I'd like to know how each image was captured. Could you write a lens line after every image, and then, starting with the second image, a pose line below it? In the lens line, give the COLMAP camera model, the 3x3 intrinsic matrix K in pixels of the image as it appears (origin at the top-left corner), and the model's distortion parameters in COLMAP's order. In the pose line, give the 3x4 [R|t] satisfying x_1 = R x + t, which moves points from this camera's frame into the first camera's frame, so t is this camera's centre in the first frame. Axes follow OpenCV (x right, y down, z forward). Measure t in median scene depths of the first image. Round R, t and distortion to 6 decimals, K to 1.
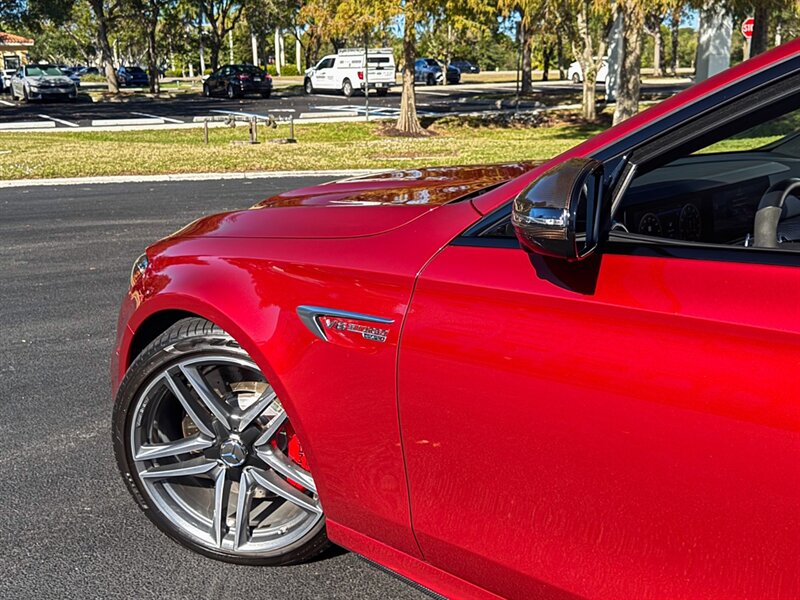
lens RADIAL K [[886.6, 0, 347.3], [0, 886.6, 299.4], [0, 0, 1]] dist [0.165982, -0.359000]
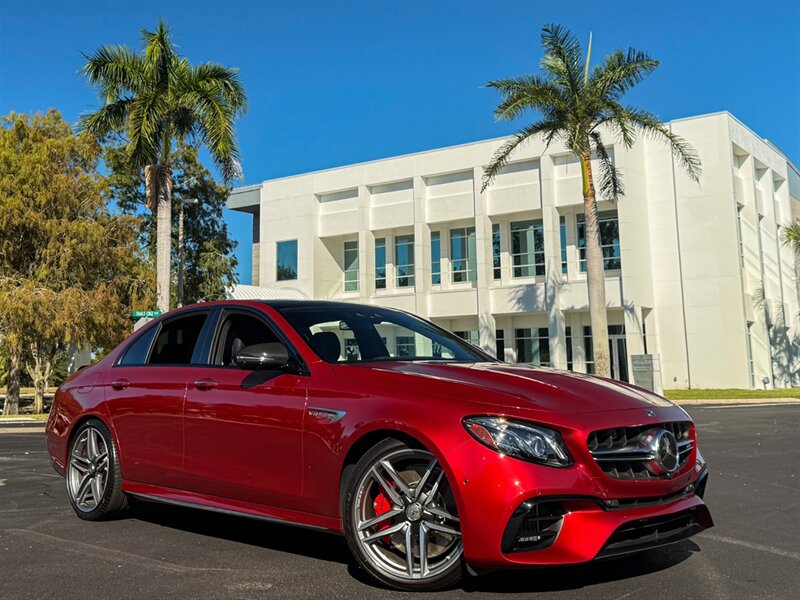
lens RADIAL K [[928.7, 0, 400.1], [0, 928.7, 208.6], [0, 0, 1]] dist [0.194406, -0.474341]
pose [[0.896595, 0.079507, 0.435655, 0.076621], [0.112781, 0.910322, -0.398240, 0.116476], [-0.428249, 0.406194, 0.807223, -0.413586]]
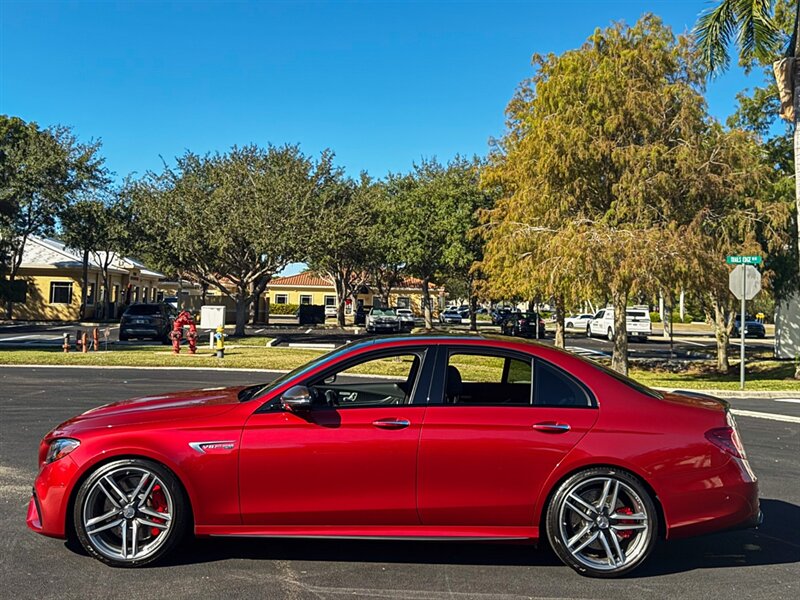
lens RADIAL K [[832.2, 0, 389.9], [0, 832.2, 228.9], [0, 0, 1]] dist [0.157778, -0.343297]
pose [[0.892751, -0.001957, -0.450546, 0.281967], [-0.151075, 0.940797, -0.303441, 0.029918], [0.424466, 0.338964, 0.839602, -0.180672]]
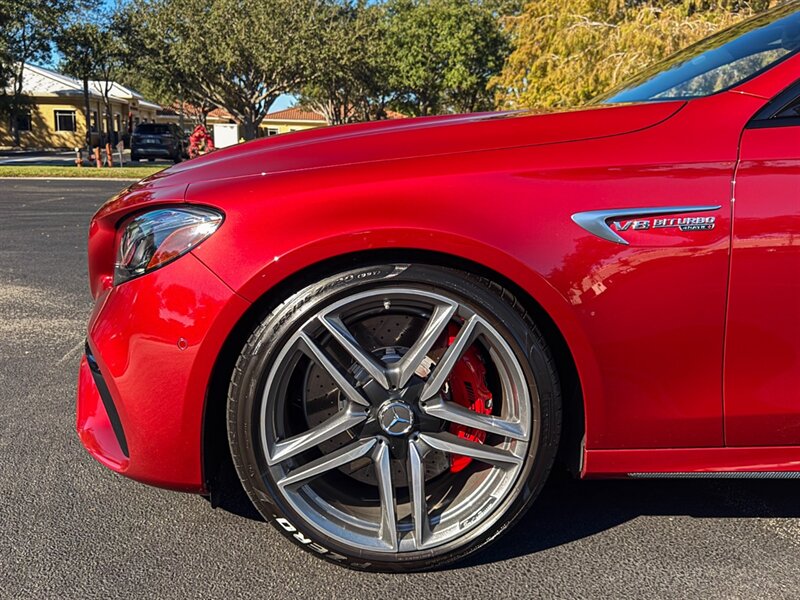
lens RADIAL K [[724.5, 0, 387.0], [0, 724.5, 281.0], [0, 0, 1]] dist [0.119248, -0.262553]
pose [[0.909043, 0.108275, -0.402390, 0.184832], [-0.135687, 0.989938, -0.040158, 0.032527], [0.393993, 0.091104, 0.914587, -0.093584]]
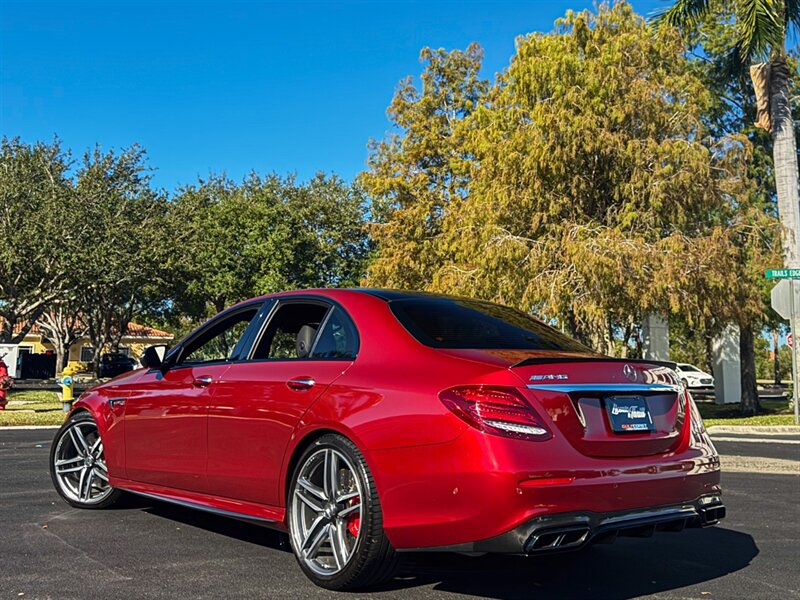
lens RADIAL K [[896.3, 0, 403.7], [0, 896.3, 201.3], [0, 0, 1]] dist [0.186360, -0.402579]
pose [[0.995753, 0.011824, -0.091306, 0.073629], [-0.049133, 0.906945, -0.418375, 0.039101], [0.077862, 0.421084, 0.903674, -0.122484]]
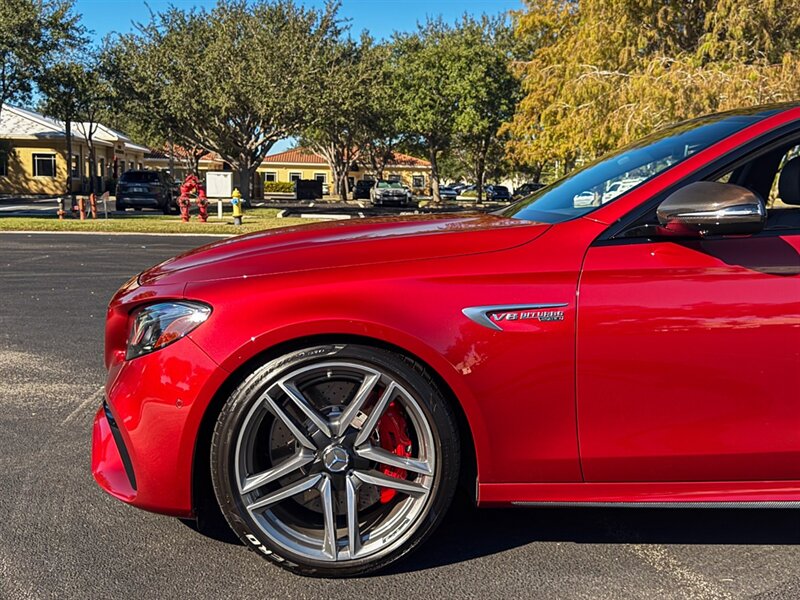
lens RADIAL K [[808.5, 0, 397.8], [0, 808.5, 273.1], [0, 0, 1]] dist [0.157792, -0.389746]
pose [[0.909533, 0.076938, -0.408448, 0.199274], [-0.136859, 0.983353, -0.119527, 0.031219], [0.392452, 0.164614, 0.904922, -0.113342]]
